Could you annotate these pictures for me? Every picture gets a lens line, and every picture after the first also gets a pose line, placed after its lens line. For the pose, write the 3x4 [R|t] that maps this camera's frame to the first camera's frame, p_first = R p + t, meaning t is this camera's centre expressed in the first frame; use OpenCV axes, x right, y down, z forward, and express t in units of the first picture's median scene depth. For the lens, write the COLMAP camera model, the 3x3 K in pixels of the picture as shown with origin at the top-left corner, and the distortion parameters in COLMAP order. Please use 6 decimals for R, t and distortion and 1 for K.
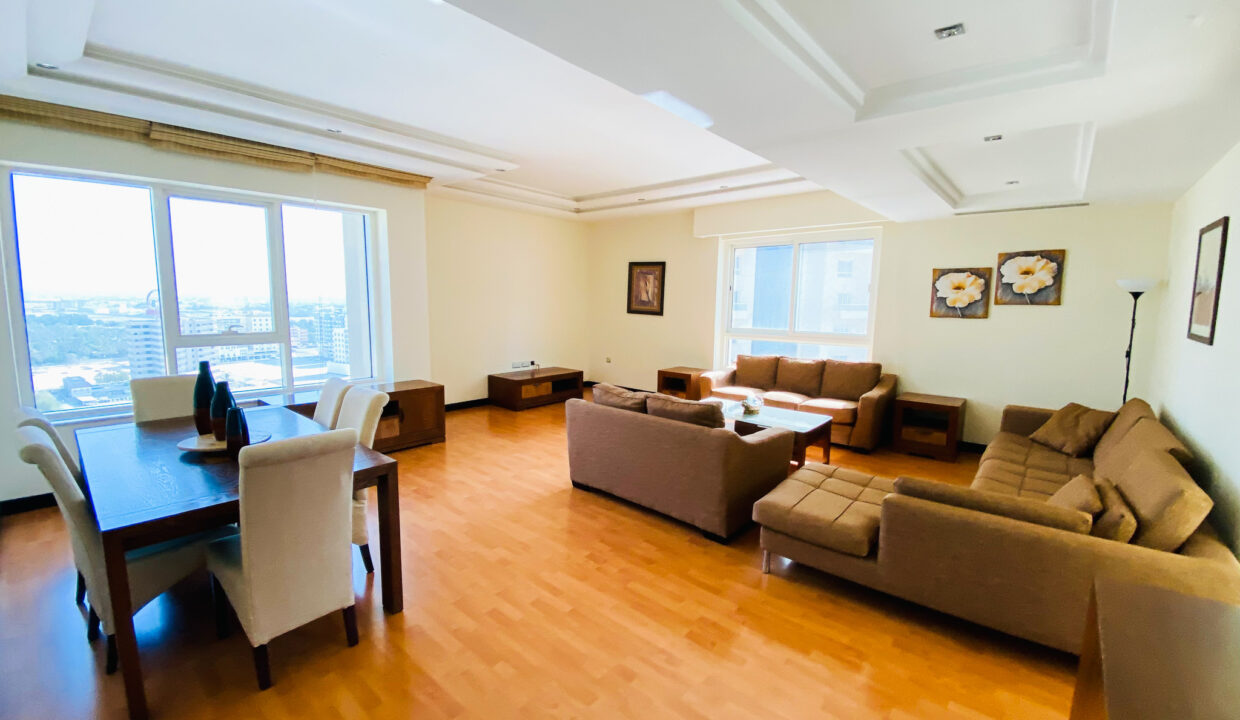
lens RADIAL K [[500.8, 0, 638.6], [0, 500.8, 360.6], [0, 0, 1]] dist [0.000343, -0.010866]
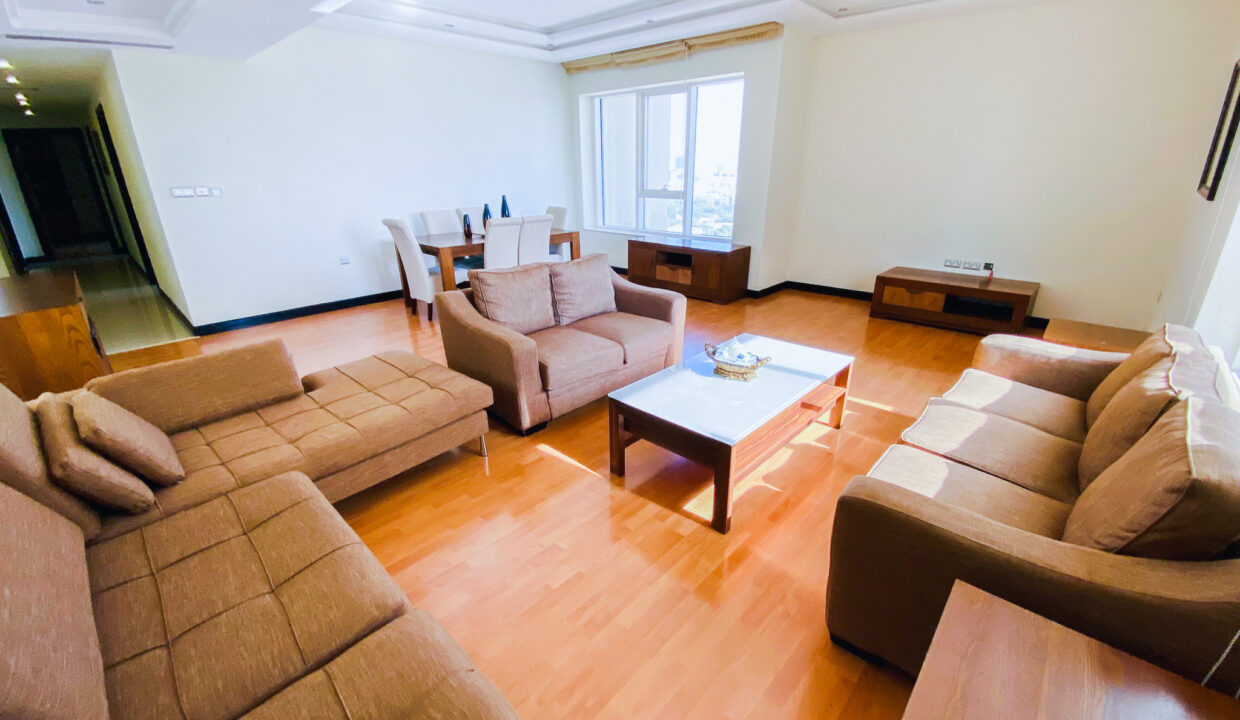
lens RADIAL K [[512.7, 0, 621.4], [0, 512.7, 368.5], [0, 0, 1]] dist [-0.000406, -0.011678]
pose [[-0.052029, 0.360298, -0.931385, 0.719205], [-0.110562, 0.924837, 0.363941, -0.092218], [0.992506, 0.121911, -0.008283, 0.835395]]
